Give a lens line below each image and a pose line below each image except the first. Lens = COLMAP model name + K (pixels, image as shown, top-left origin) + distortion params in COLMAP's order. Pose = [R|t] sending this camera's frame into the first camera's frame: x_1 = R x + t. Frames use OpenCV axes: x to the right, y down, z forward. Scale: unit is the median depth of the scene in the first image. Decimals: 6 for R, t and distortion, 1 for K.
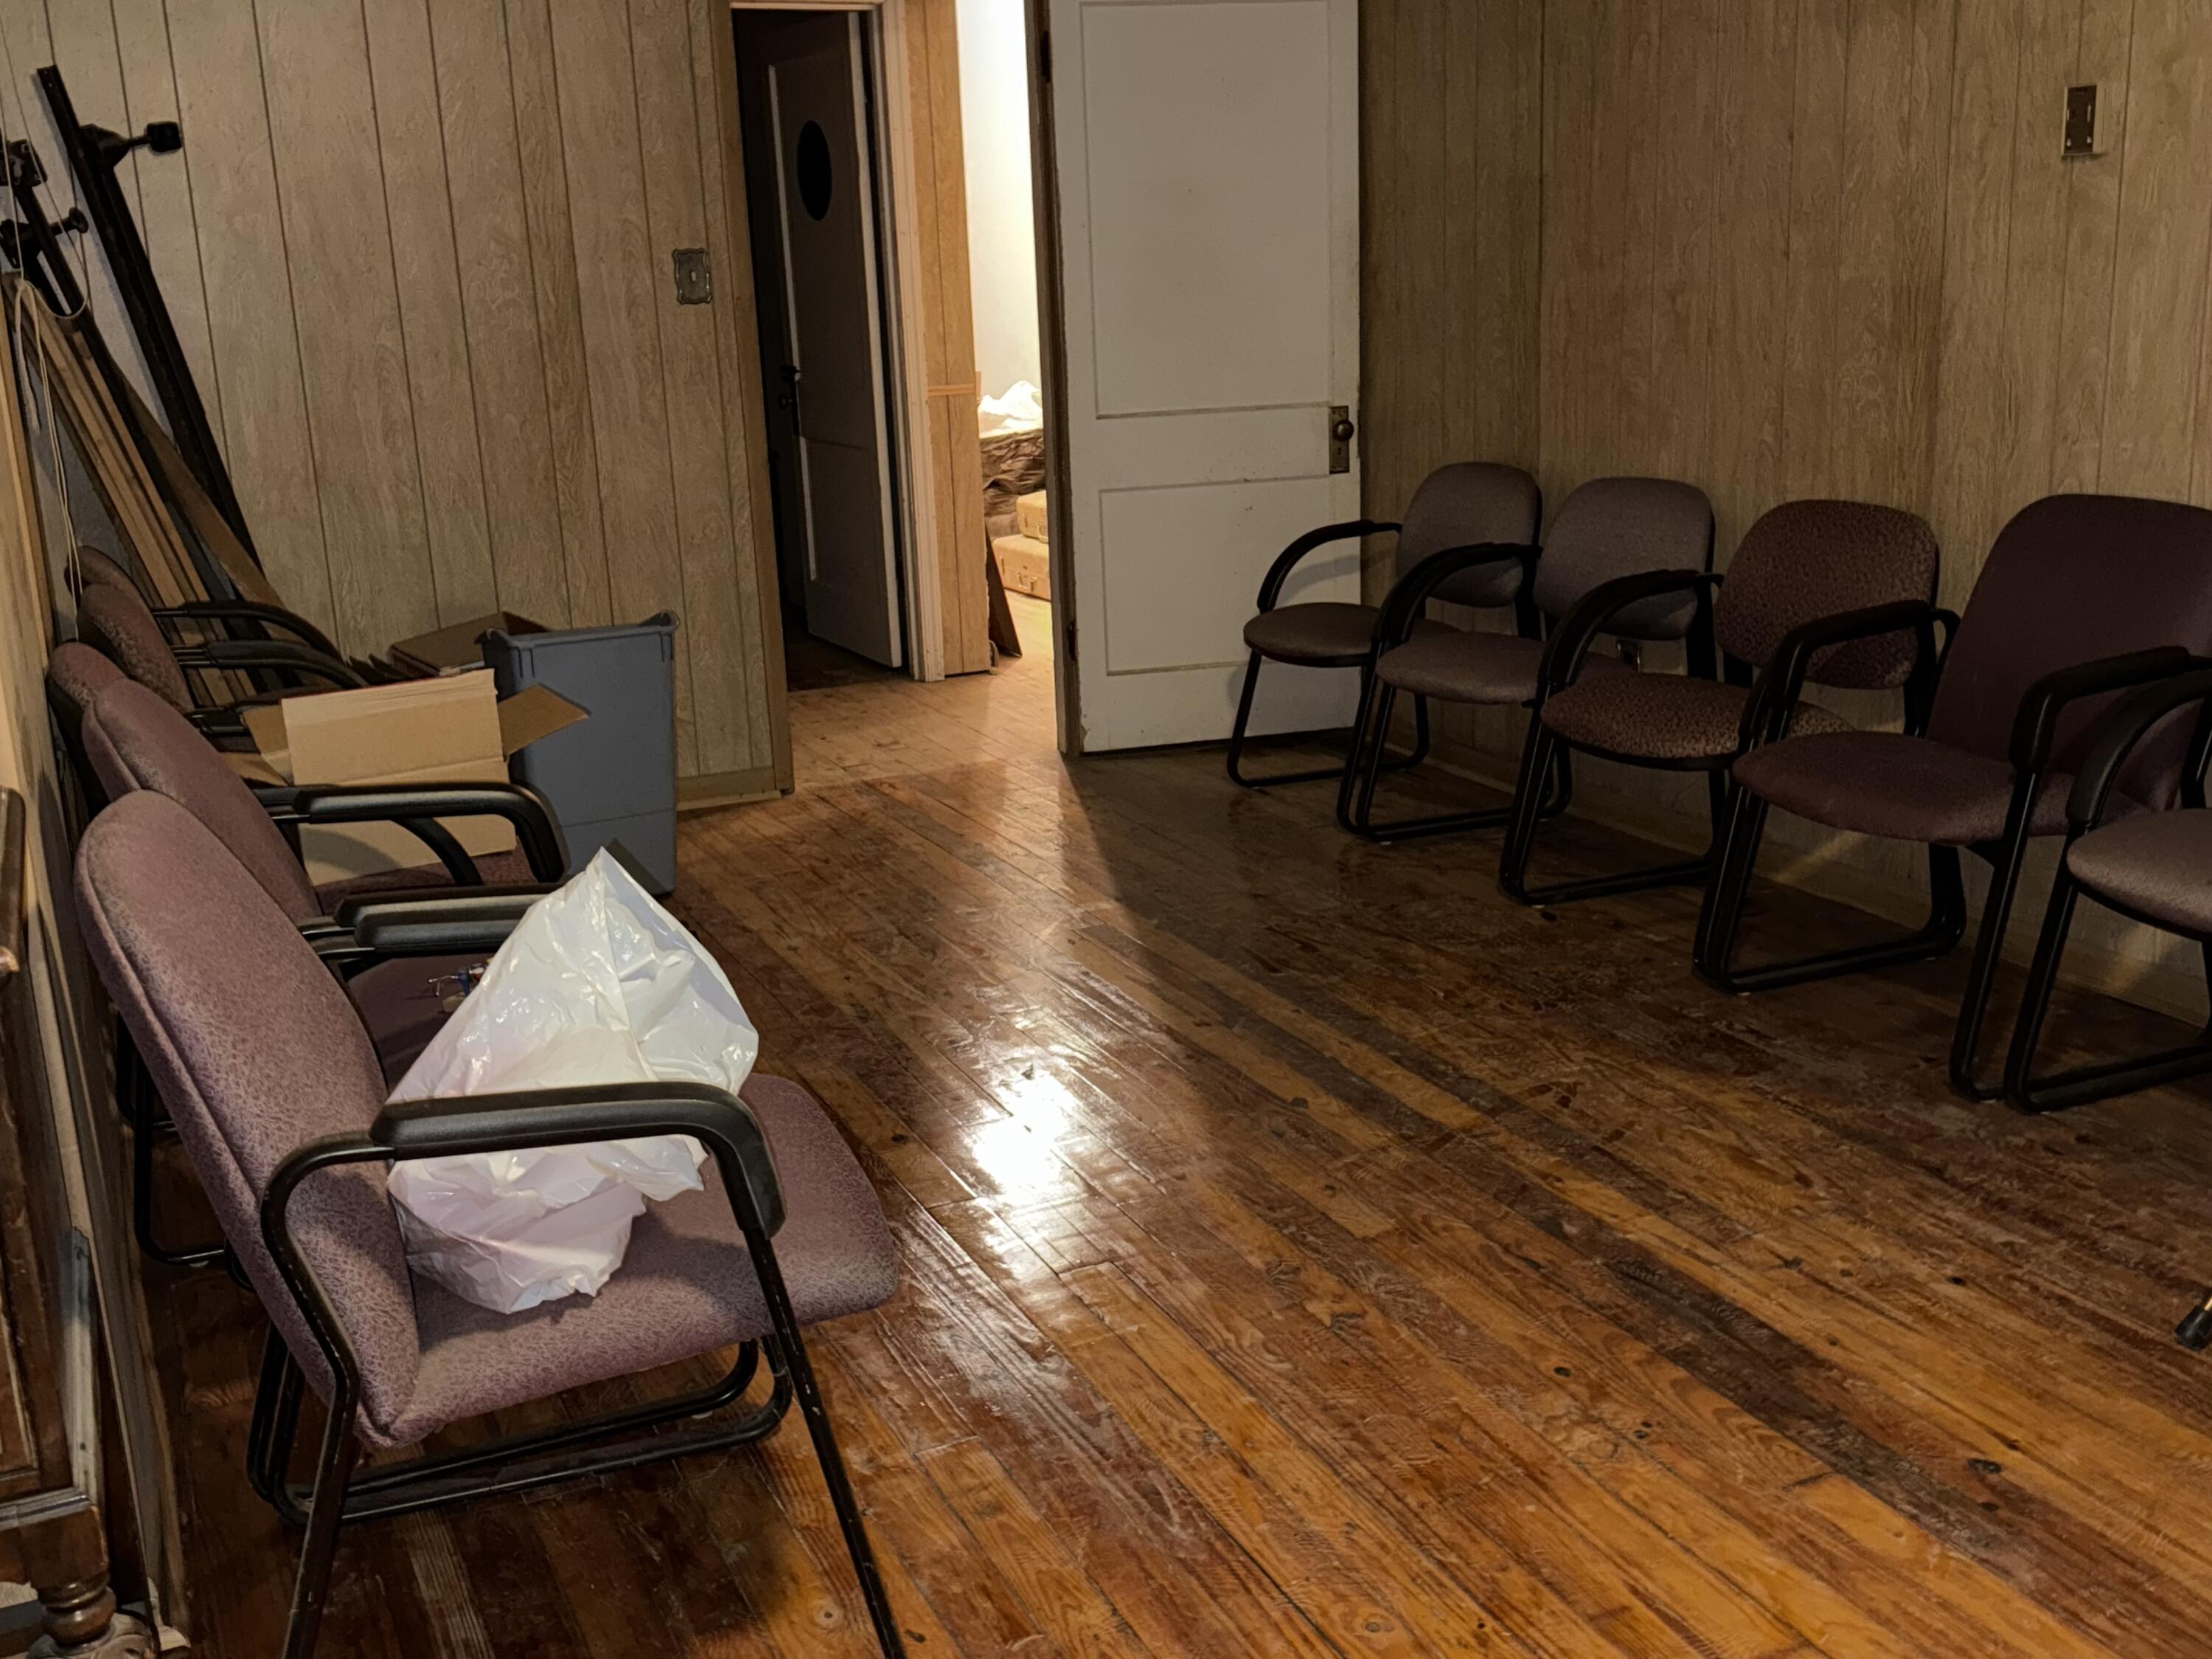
lens RADIAL K [[2207.4, 0, 1106.0], [0, 2207.4, 829.5], [0, 0, 1]] dist [0.003950, -0.001696]
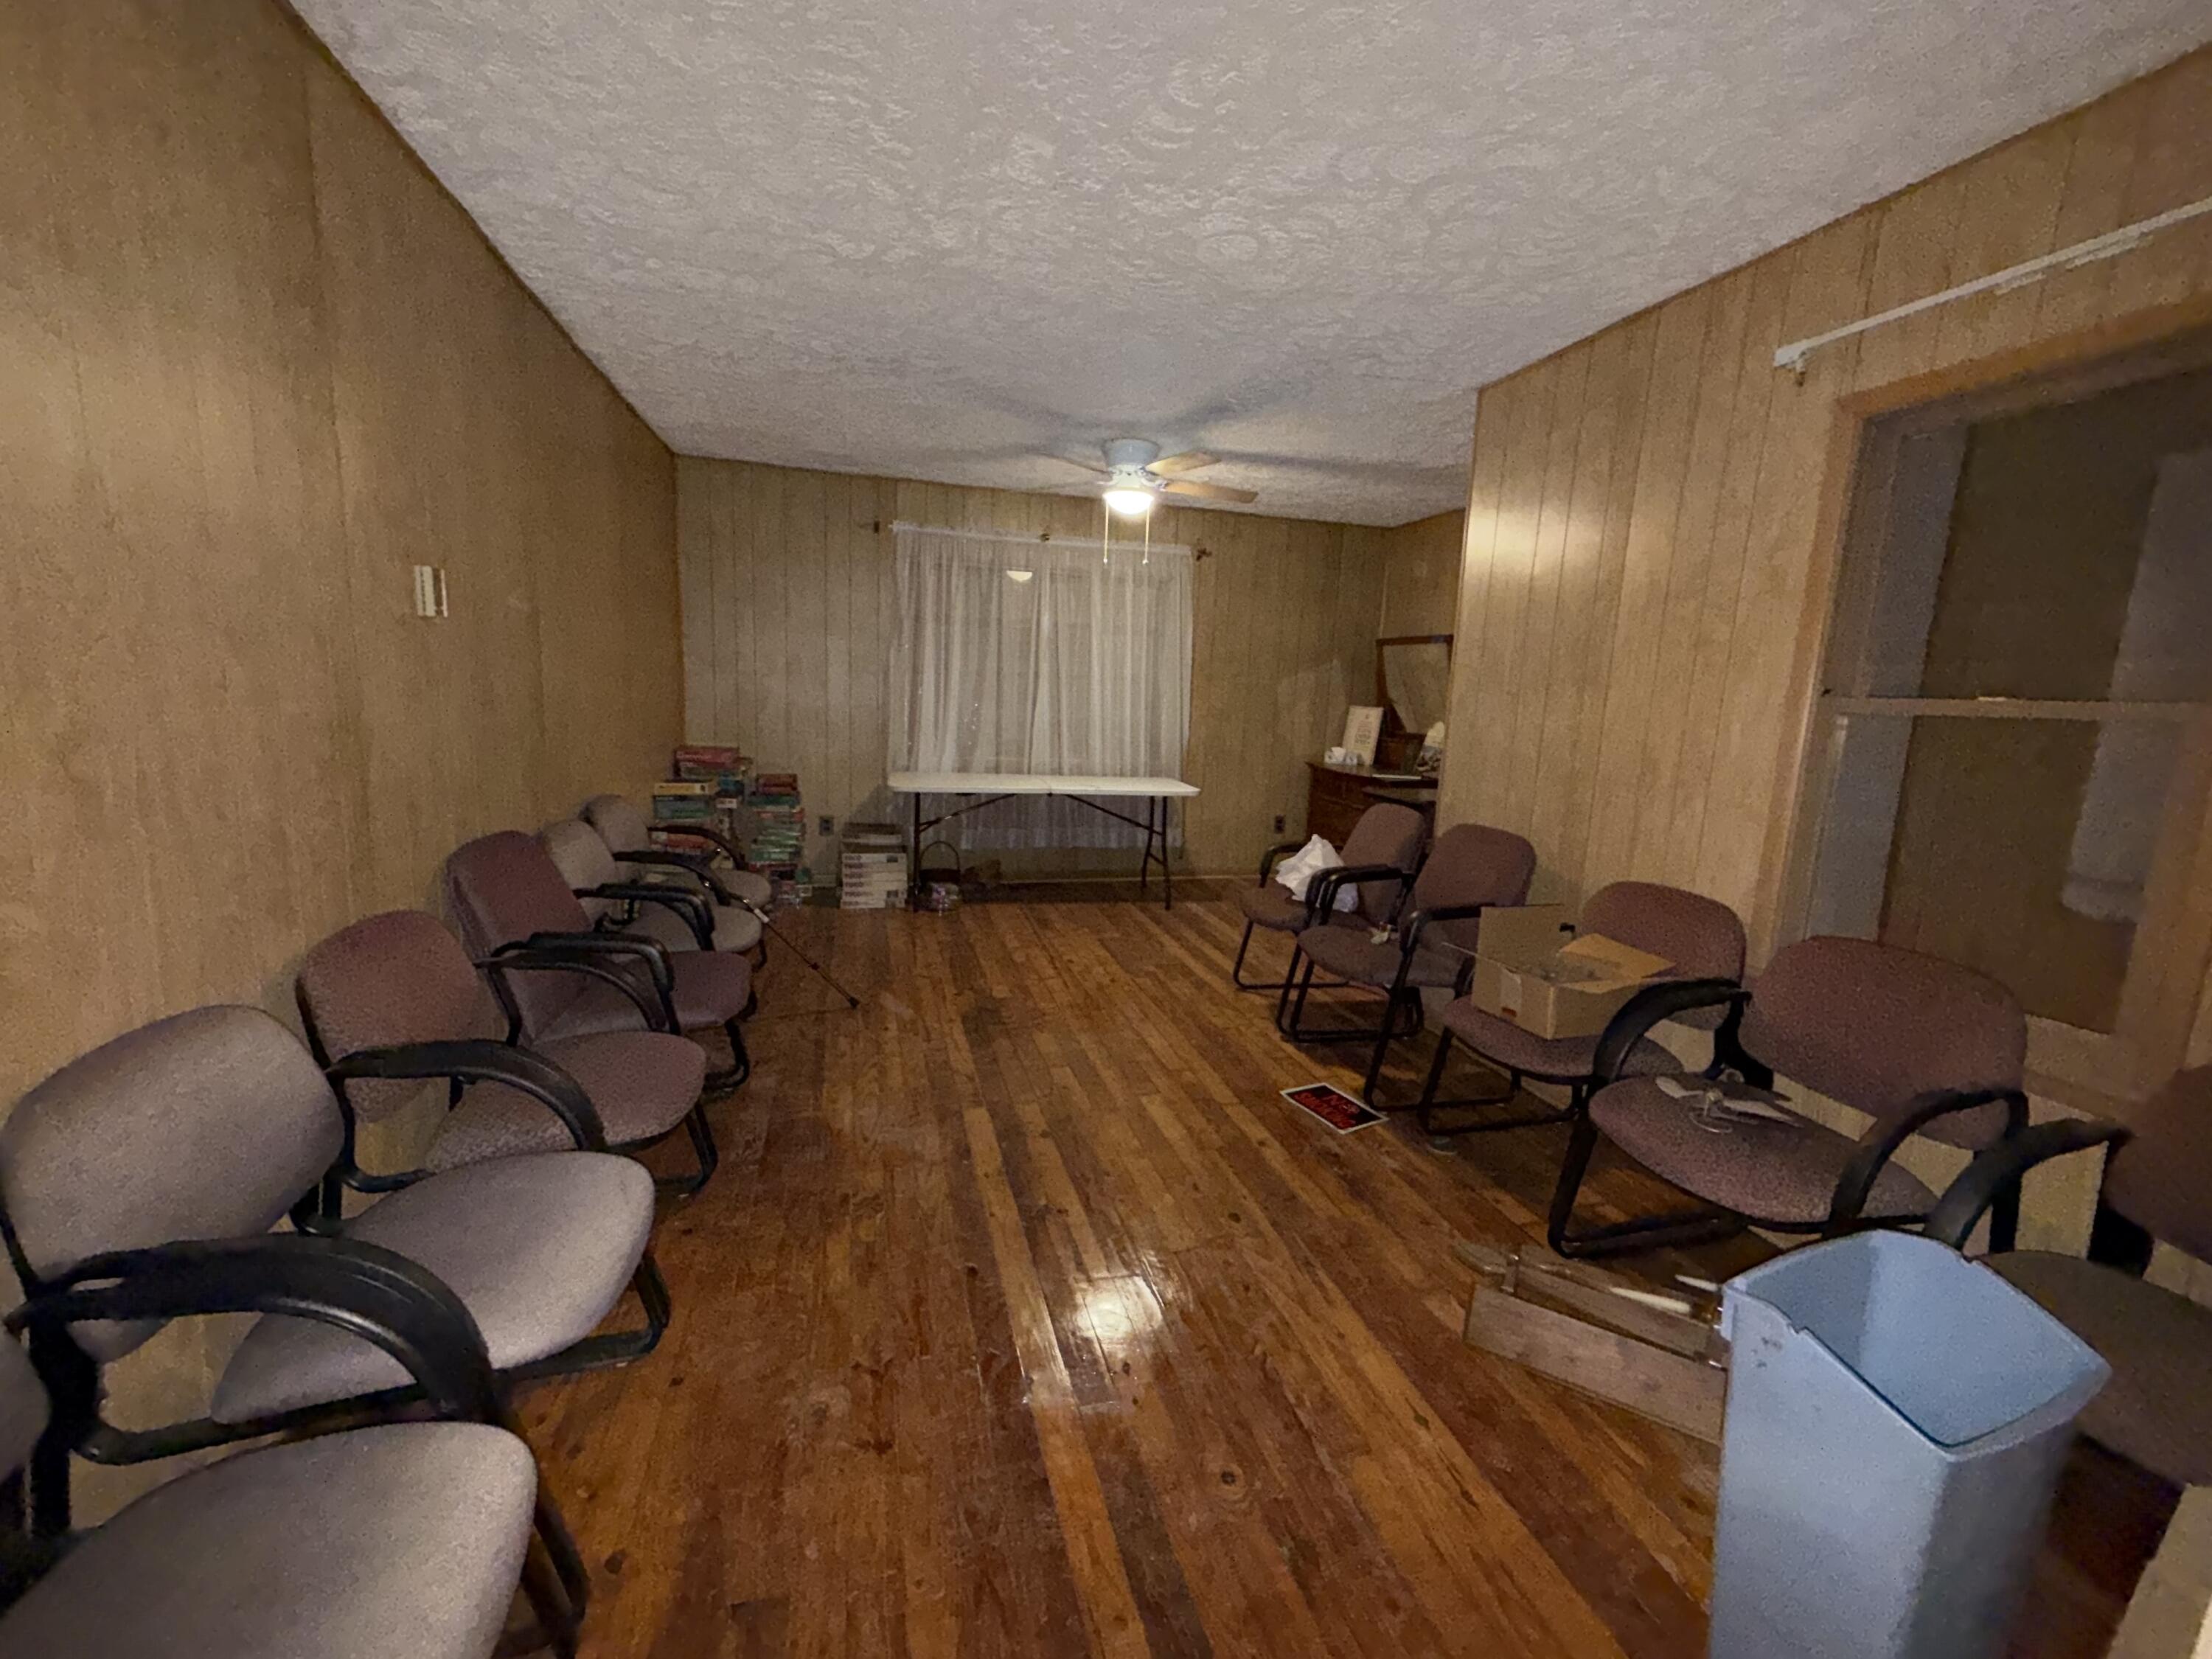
lens RADIAL K [[885.4, 0, 1106.0], [0, 885.4, 829.5], [0, 0, 1]] dist [-0.001489, -0.000479]
pose [[-0.983765, -0.023311, 0.177943, -0.086266], [0.049188, 0.918534, 0.392271, -0.387634], [-0.172591, 0.394655, -0.902474, 1.506489]]
